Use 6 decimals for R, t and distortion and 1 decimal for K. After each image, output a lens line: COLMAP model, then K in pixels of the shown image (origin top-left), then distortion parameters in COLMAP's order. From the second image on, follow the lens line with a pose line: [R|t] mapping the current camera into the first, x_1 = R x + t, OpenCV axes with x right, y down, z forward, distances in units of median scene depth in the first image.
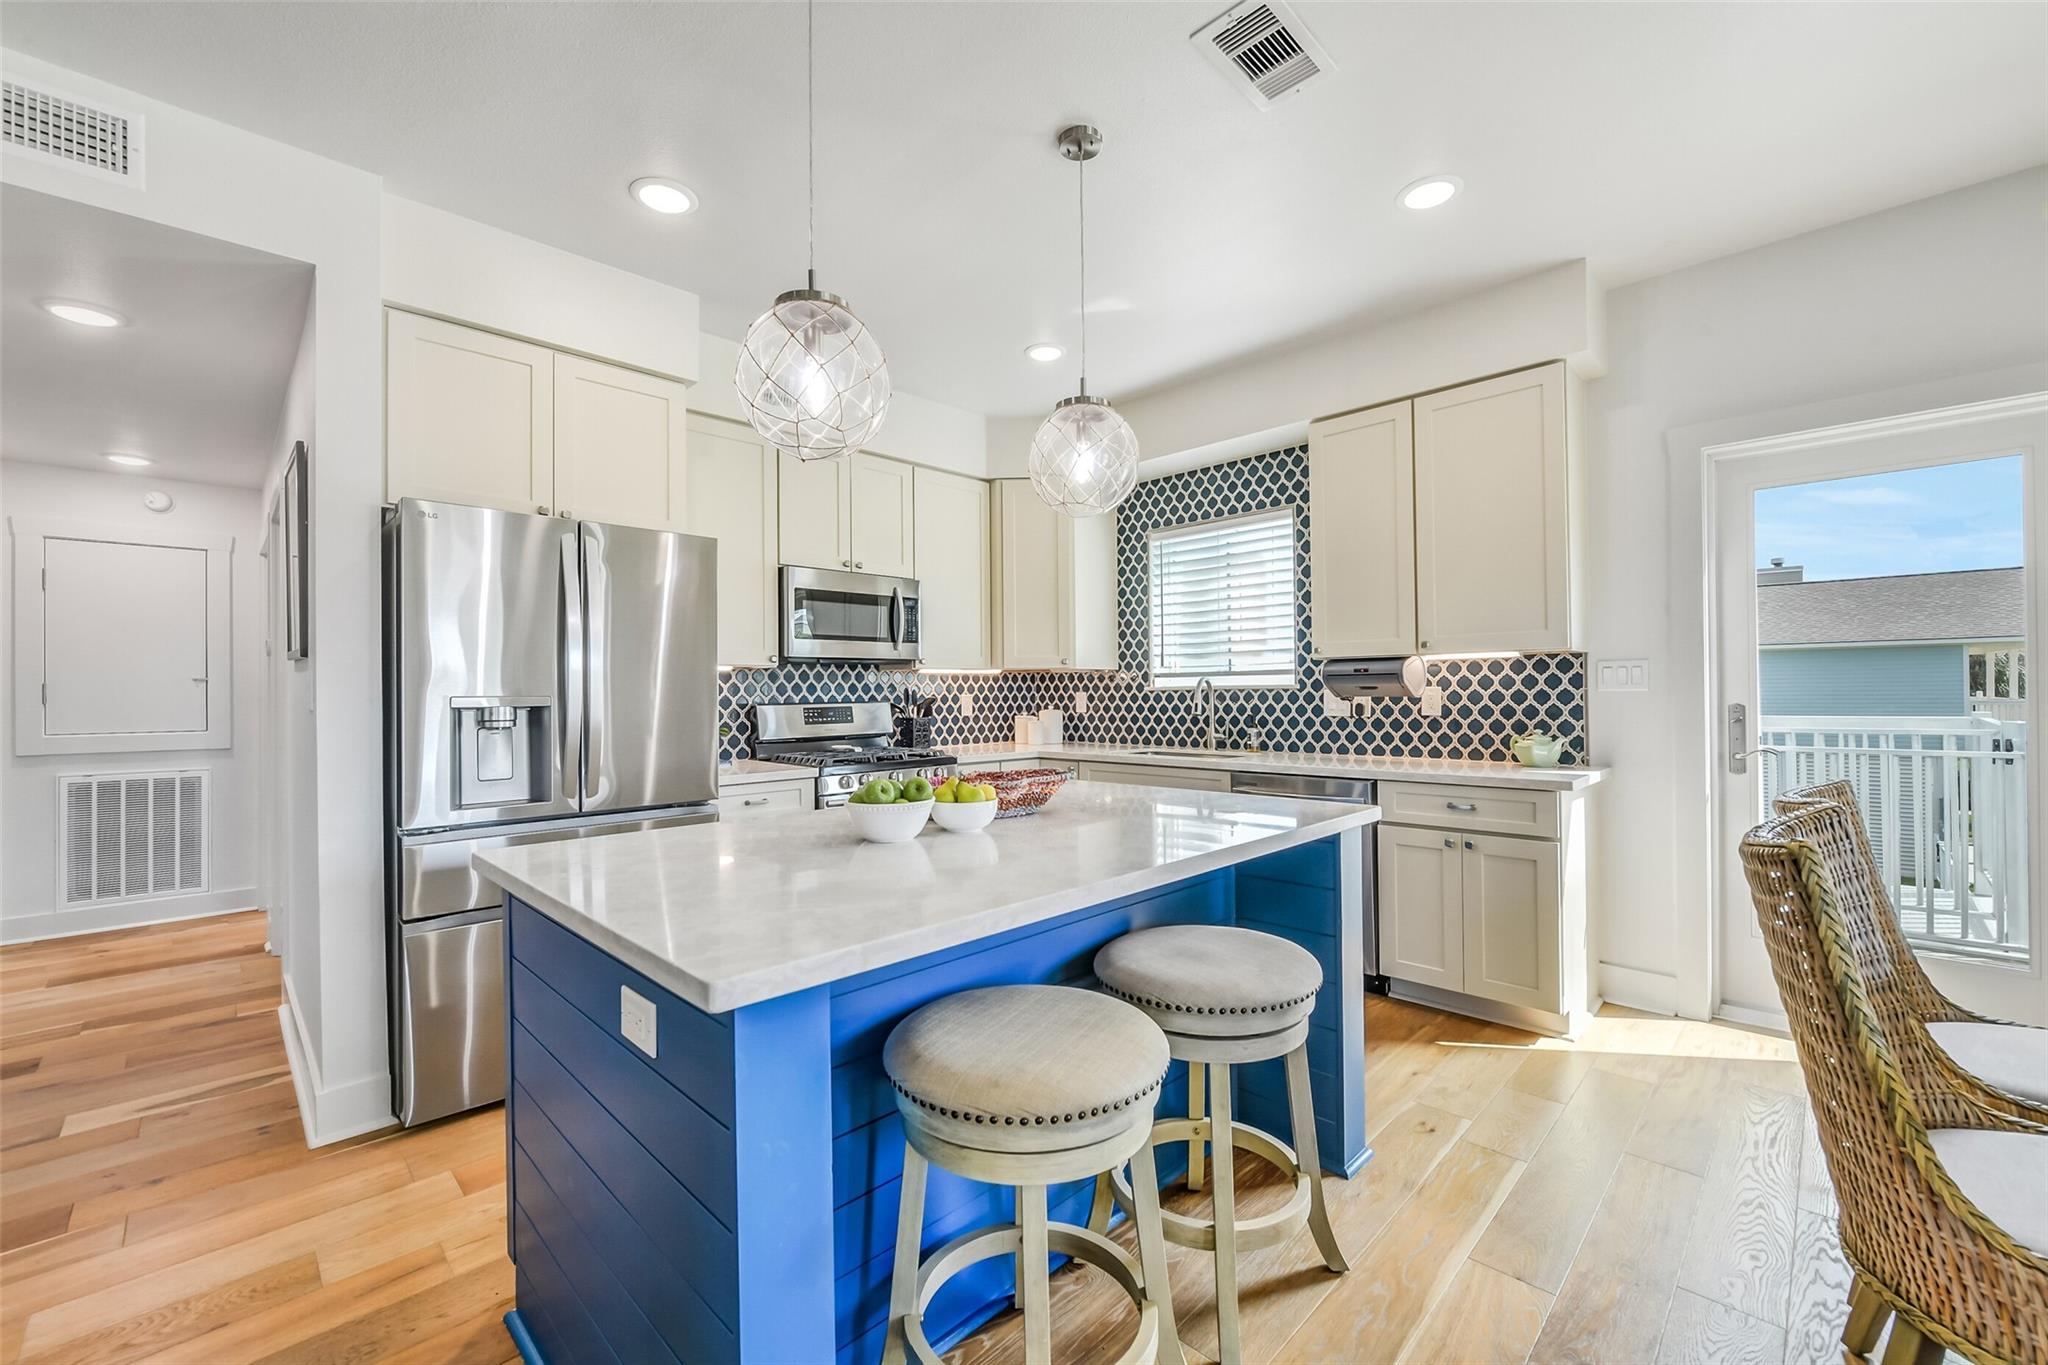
lens RADIAL K [[823.7, 0, 1034.2], [0, 823.7, 687.8], [0, 0, 1]] dist [-0.011054, 0.001267]
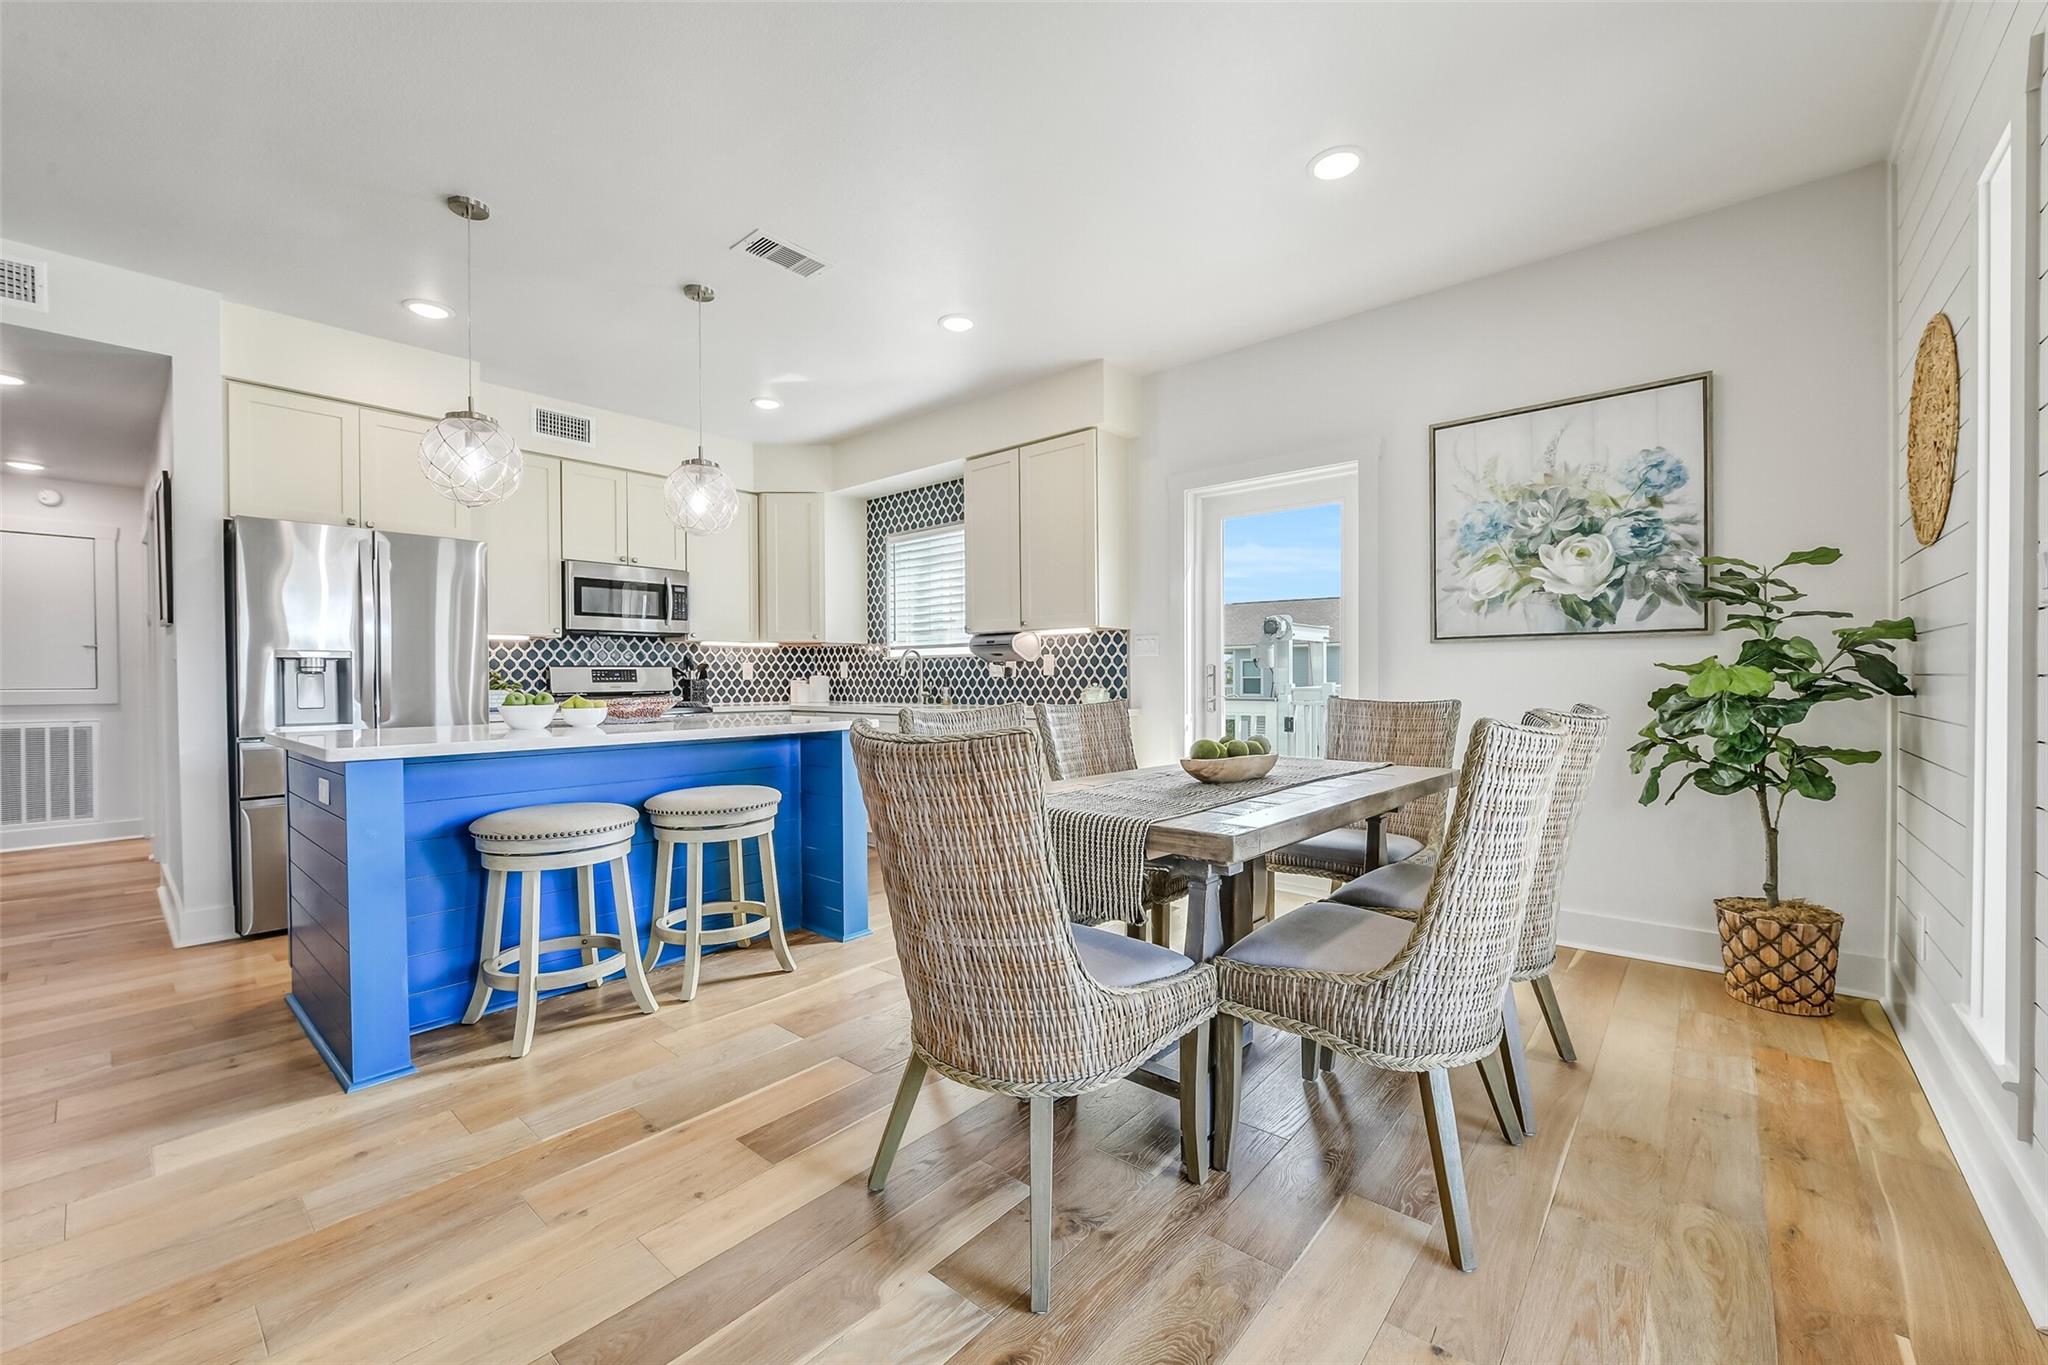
lens RADIAL K [[823.7, 0, 1042.5], [0, 823.7, 689.3], [0, 0, 1]] dist [-0.011054, 0.001267]
pose [[0.997519, 0.003167, 0.070332, 0.349432], [-0.004469, 0.999821, 0.018364, 0.029183], [-0.070261, -0.018633, 0.997355, -0.350724]]
